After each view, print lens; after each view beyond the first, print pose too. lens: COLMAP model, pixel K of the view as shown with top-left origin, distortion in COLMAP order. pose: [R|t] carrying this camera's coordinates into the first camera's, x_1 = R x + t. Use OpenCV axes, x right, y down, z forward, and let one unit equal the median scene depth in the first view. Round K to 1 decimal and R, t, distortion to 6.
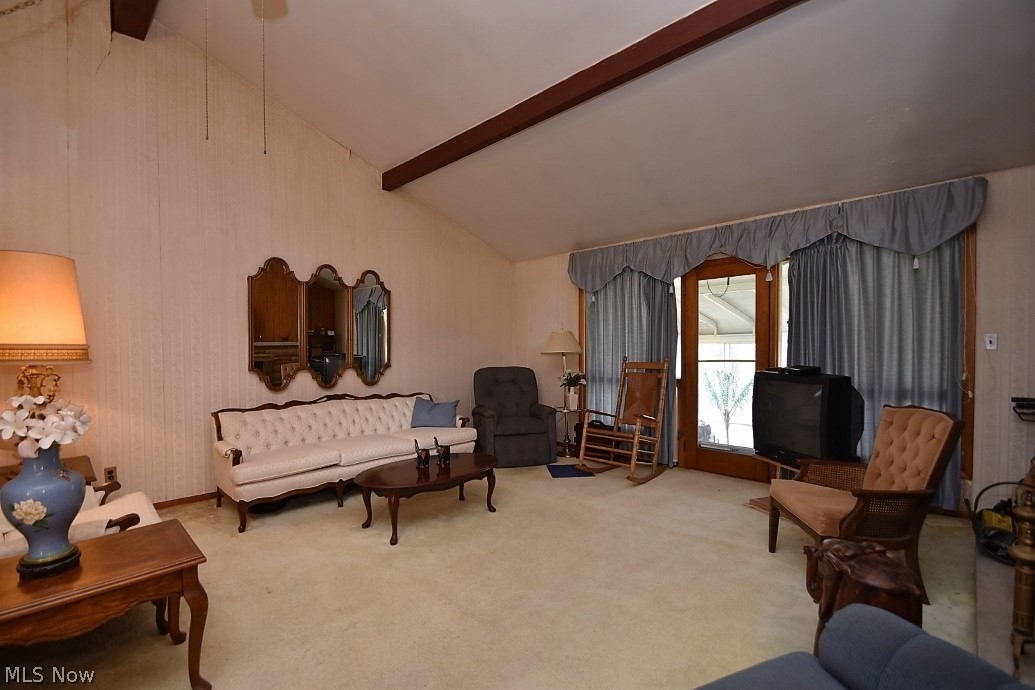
lens RADIAL K [[468.2, 0, 510.5], [0, 468.2, 356.4], [0, 0, 1]] dist [0.017566, -0.019312]
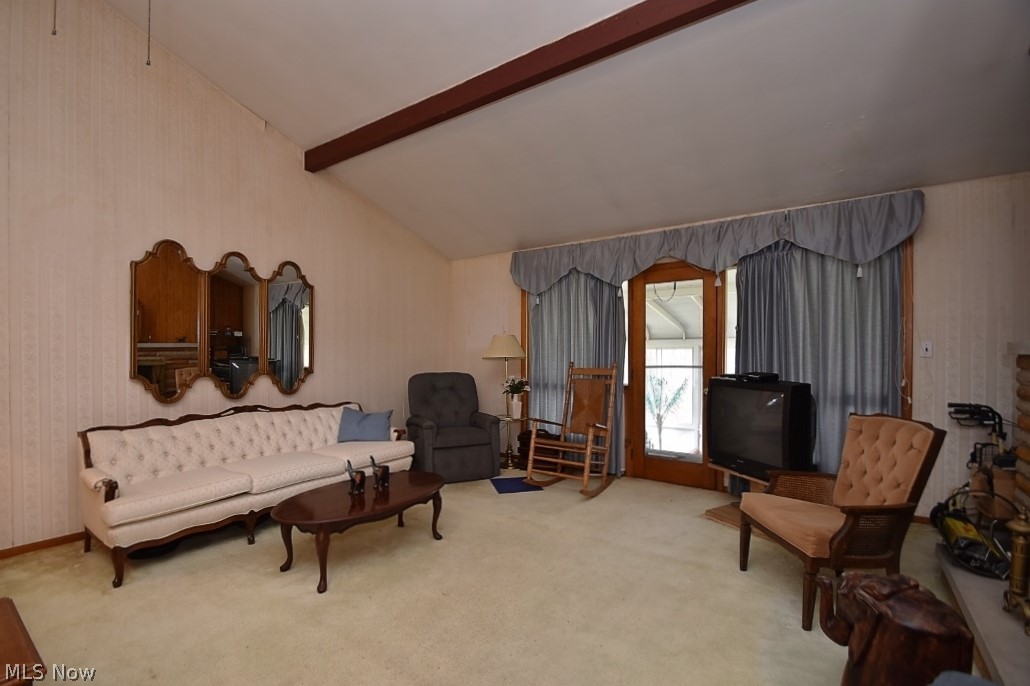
lens RADIAL K [[465.9, 0, 508.0], [0, 465.9, 354.4], [0, 0, 1]] dist [0.017566, -0.019312]
pose [[0.987053, 0.005346, 0.160306, -0.047475], [-0.003380, 0.999916, -0.012533, -0.003245], [-0.160359, 0.011829, 0.986988, 0.106668]]
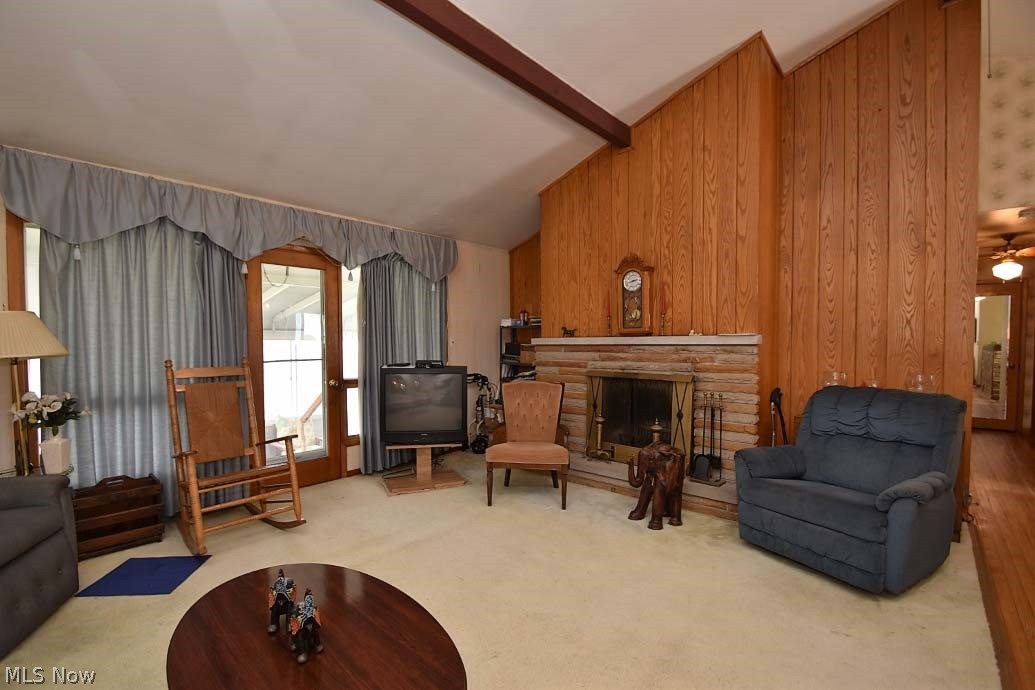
lens RADIAL K [[468.2, 0, 510.5], [0, 468.2, 356.4], [0, 0, 1]] dist [0.017566, -0.019312]
pose [[-0.029102, -0.024063, 0.999287, -0.530367], [0.021230, 0.999470, 0.024685, -0.013518], [-0.999351, 0.021933, -0.028576, 0.728140]]
